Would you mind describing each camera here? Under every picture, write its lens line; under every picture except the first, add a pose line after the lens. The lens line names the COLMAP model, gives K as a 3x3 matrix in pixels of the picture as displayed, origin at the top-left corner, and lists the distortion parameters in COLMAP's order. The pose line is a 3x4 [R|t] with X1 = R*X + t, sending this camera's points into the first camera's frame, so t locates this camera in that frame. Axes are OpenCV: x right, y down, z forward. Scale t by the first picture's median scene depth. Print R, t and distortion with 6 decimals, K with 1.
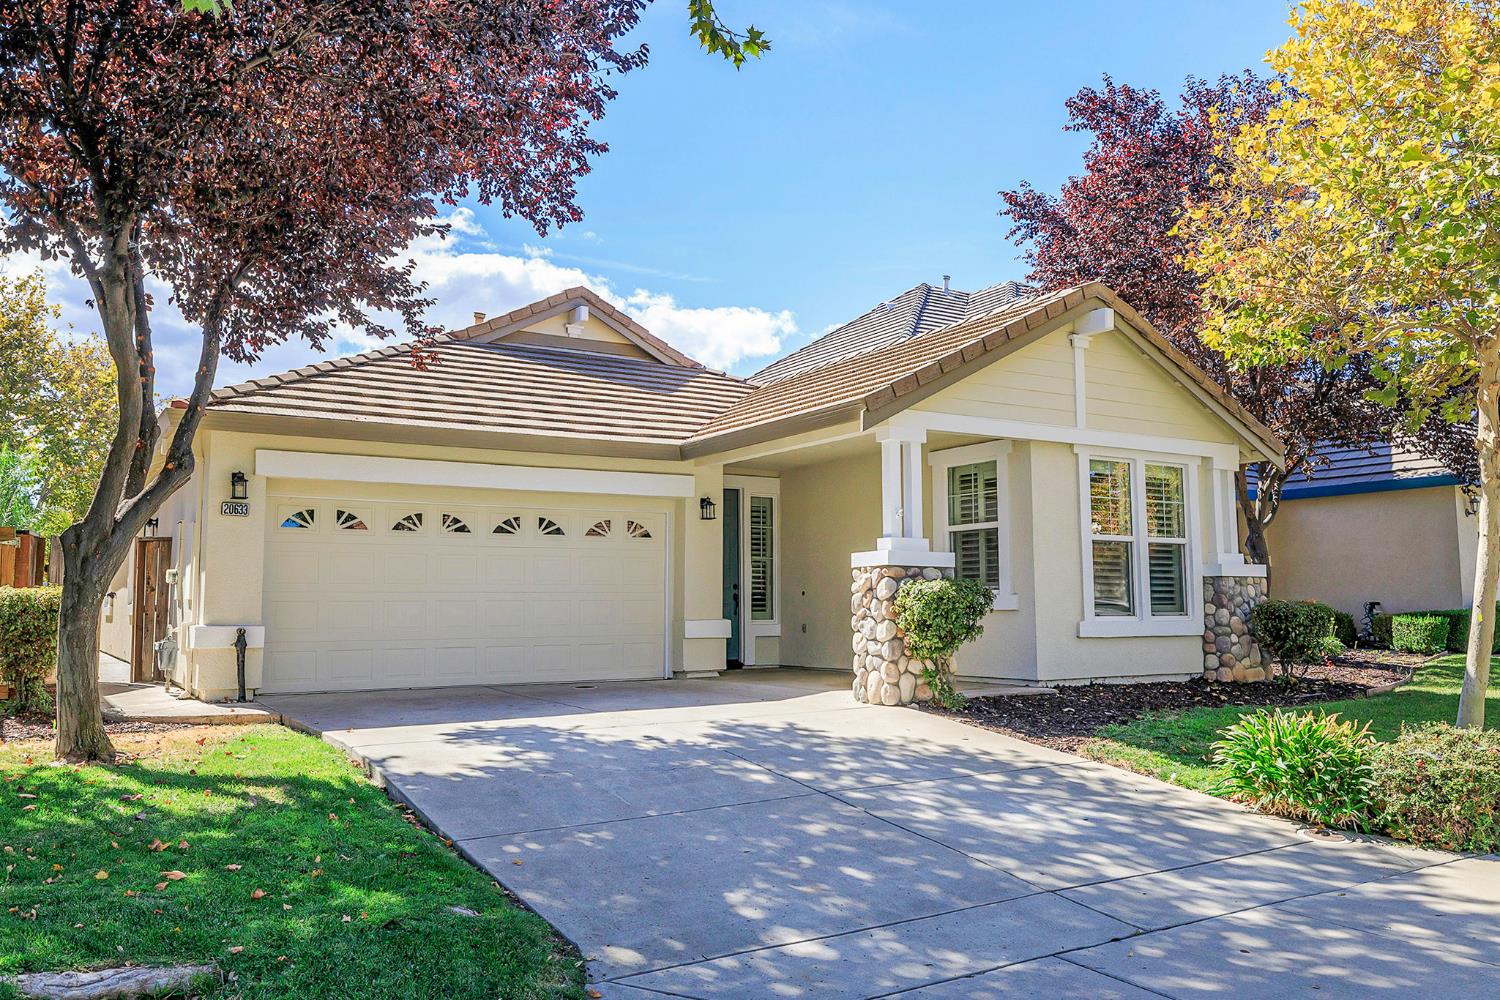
lens RADIAL K [[1142.7, 0, 750.0], [0, 1142.7, 500.0], [0, 0, 1]] dist [-0.000751, -0.000782]
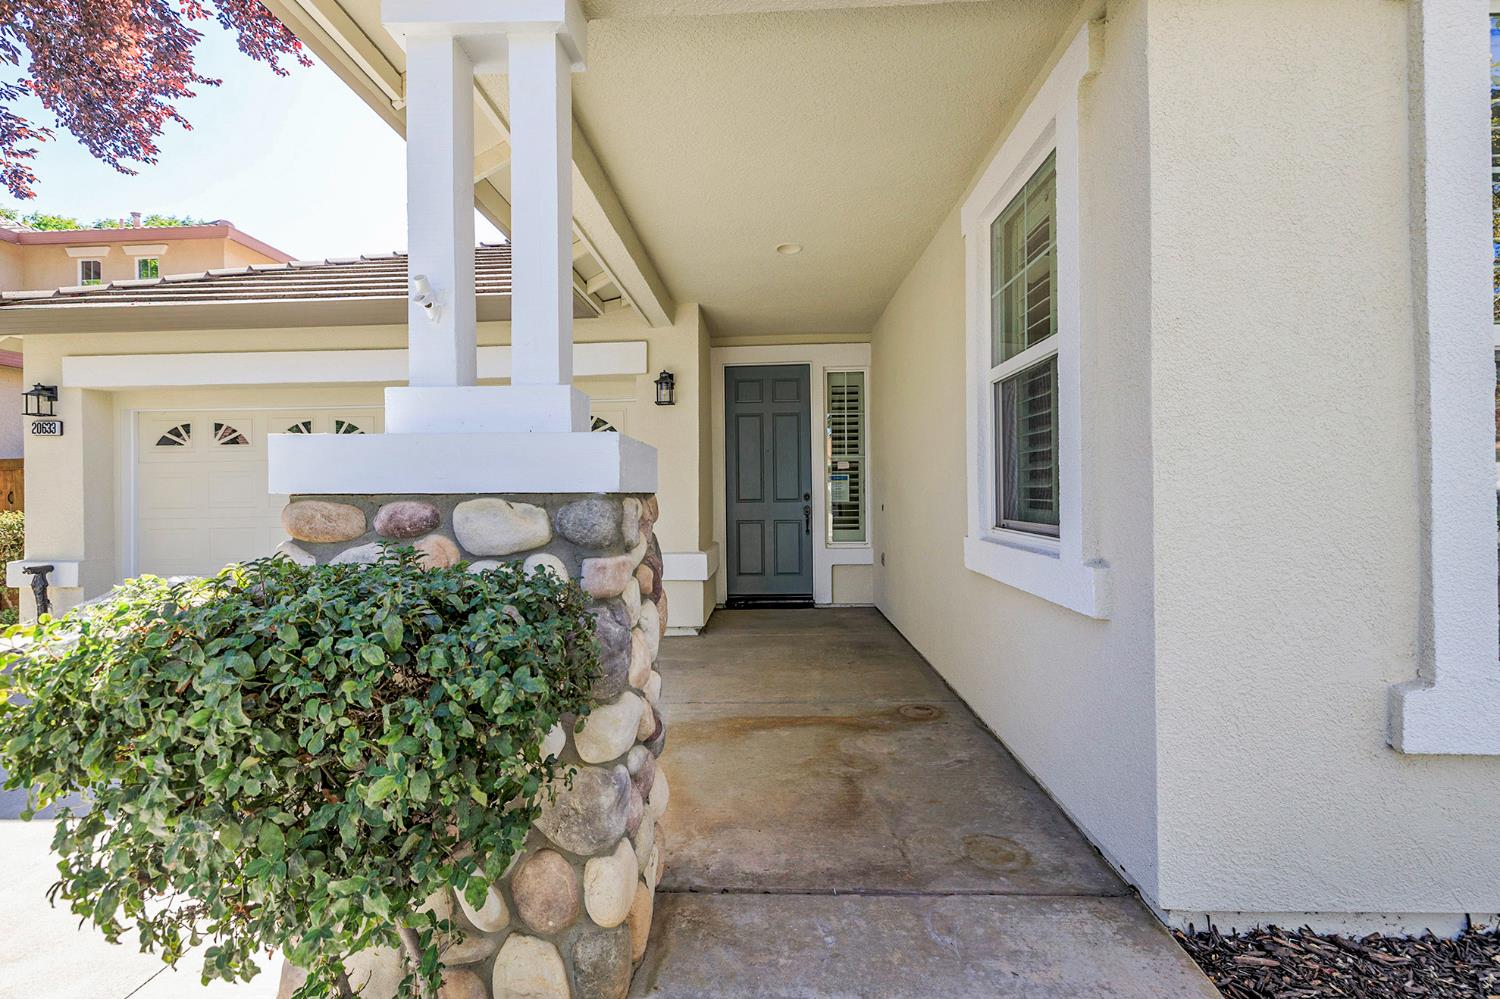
lens RADIAL K [[668.5, 0, 738.5], [0, 668.5, 494.6], [0, 0, 1]] dist [-0.000237, -0.000111]
pose [[0.832040, -0.004371, -0.554698, 0.237665], [0.064029, 0.994042, 0.088209, 0.041574], [0.551008, -0.108910, 0.827363, 0.767689]]
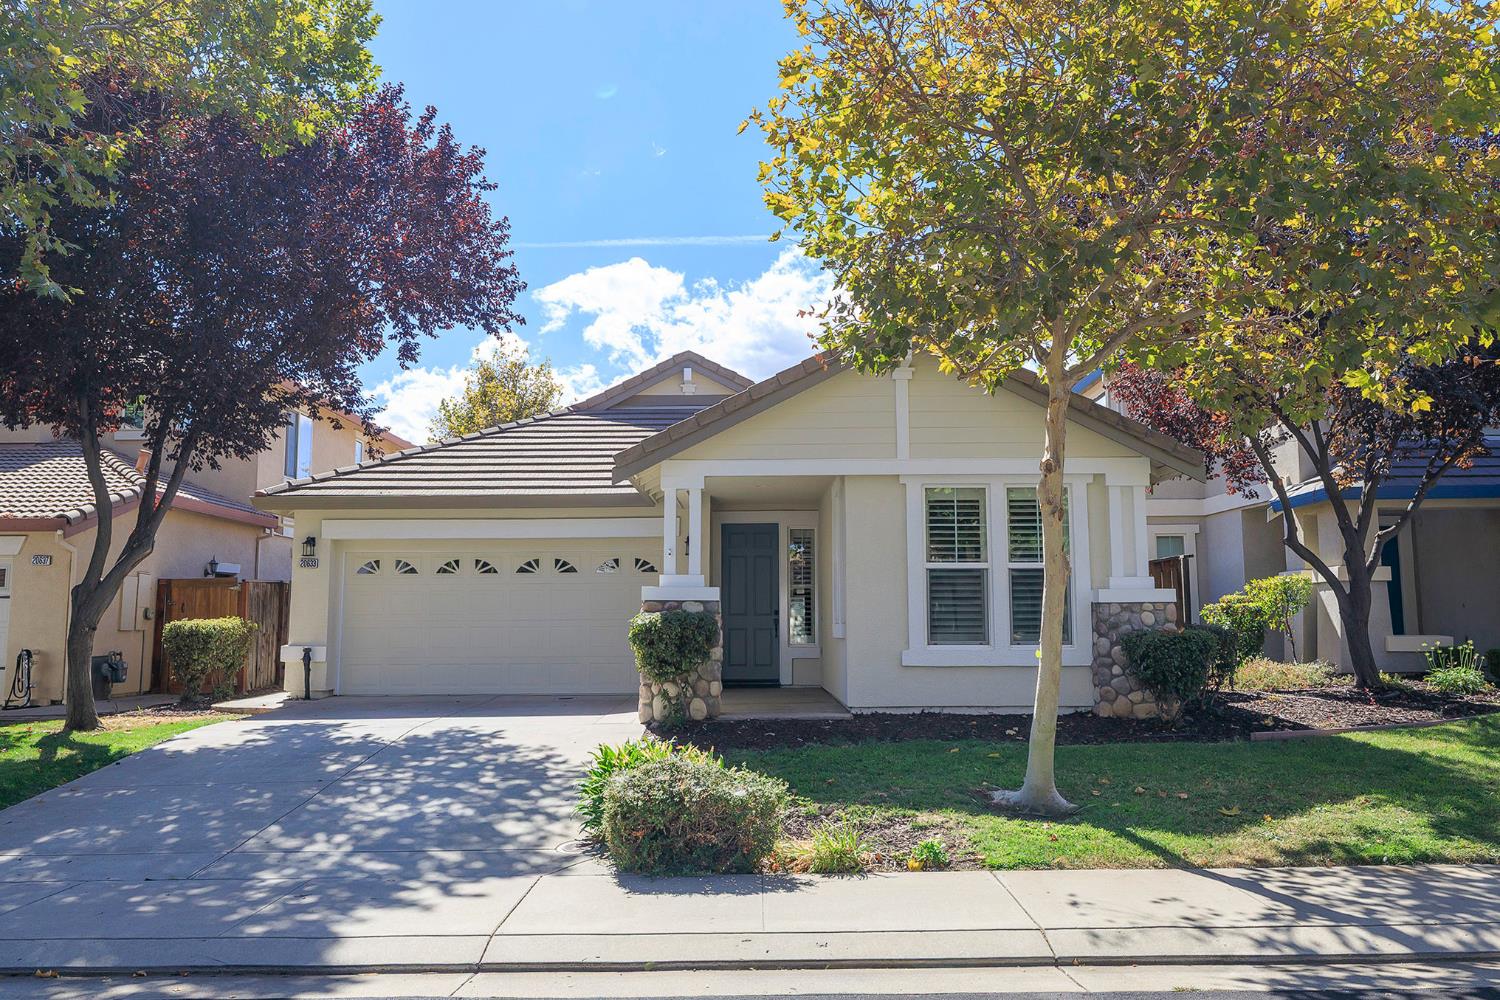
lens RADIAL K [[1142.7, 0, 750.0], [0, 1142.7, 500.0], [0, 0, 1]] dist [-0.000751, -0.000782]
pose [[0.857007, -0.054540, -0.512410, 0.663379], [0.049786, 0.998495, -0.023010, -0.009504], [0.512893, -0.005791, 0.858433, 0.058808]]
